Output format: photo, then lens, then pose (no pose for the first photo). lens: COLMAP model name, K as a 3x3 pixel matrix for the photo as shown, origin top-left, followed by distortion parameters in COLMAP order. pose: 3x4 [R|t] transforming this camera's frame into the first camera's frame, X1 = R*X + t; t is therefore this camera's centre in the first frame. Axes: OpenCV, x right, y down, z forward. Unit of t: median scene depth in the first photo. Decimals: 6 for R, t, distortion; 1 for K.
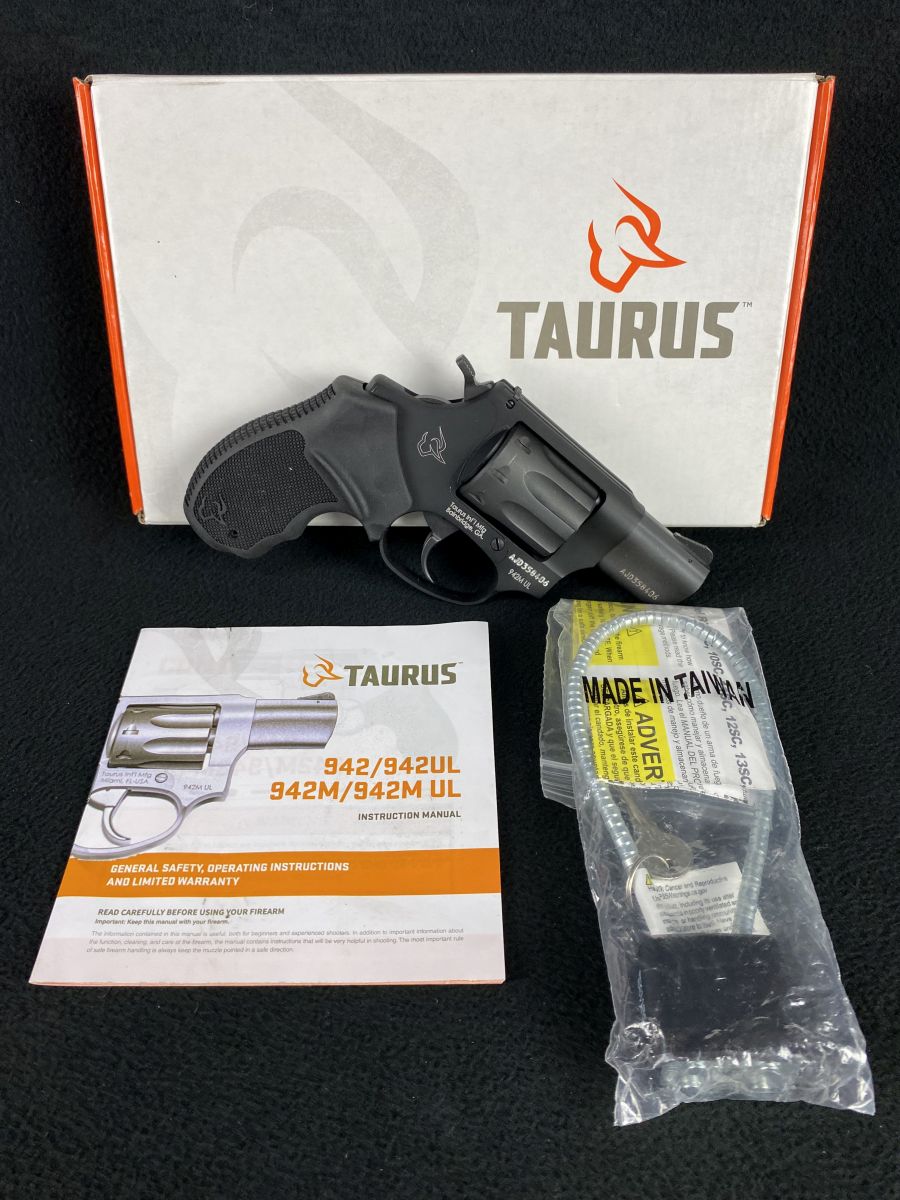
lens RADIAL K [[828.1, 0, 450.0], [0, 828.1, 600.0], [0, 0, 1]] dist [-0.038934, -0.049700]
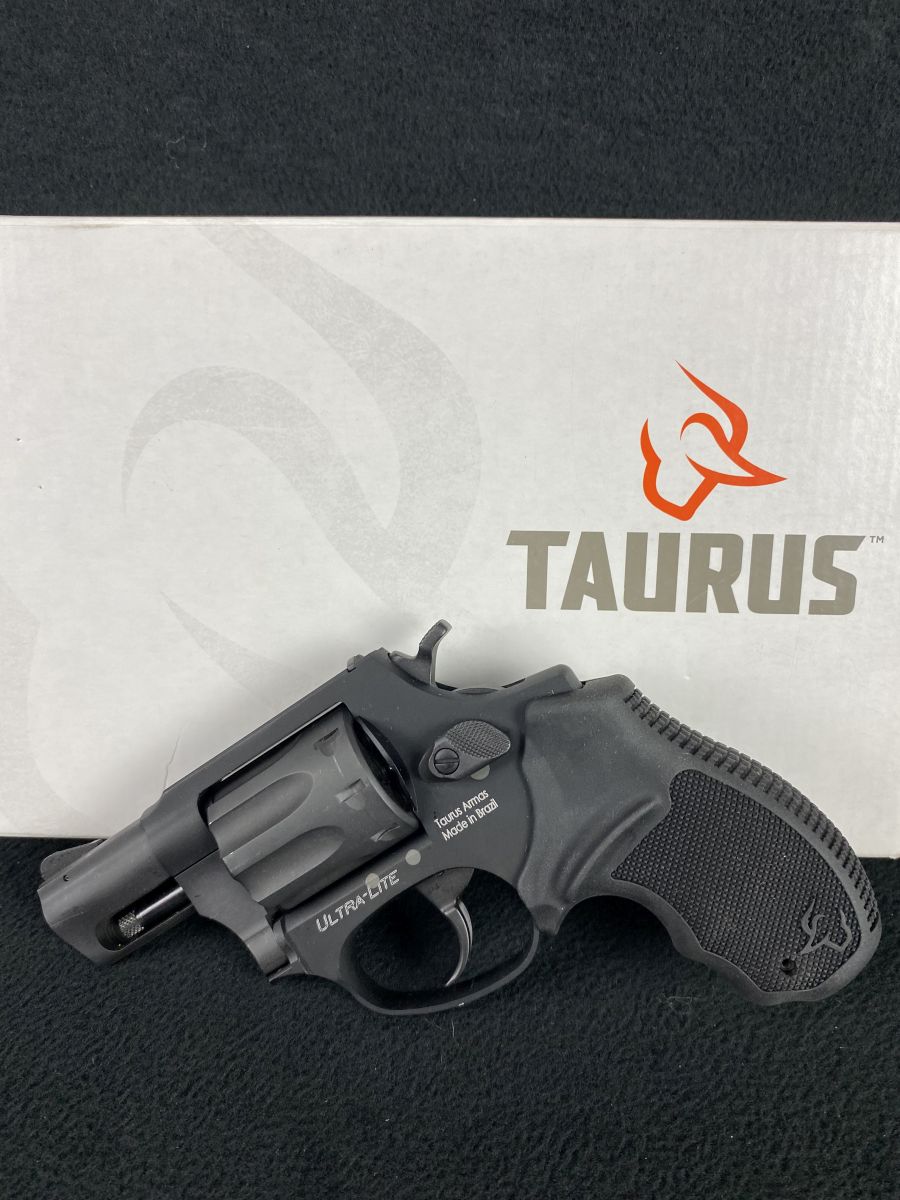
lens RADIAL K [[916.4, 0, 450.0], [0, 916.4, 600.0], [0, 0, 1]] dist [-0.008659, -0.294797]
pose [[0.999866, 0.015704, -0.004653, 0.014682], [-0.016368, 0.968525, -0.248379, -0.122218], [0.000606, 0.248422, 0.968652, 0.289702]]
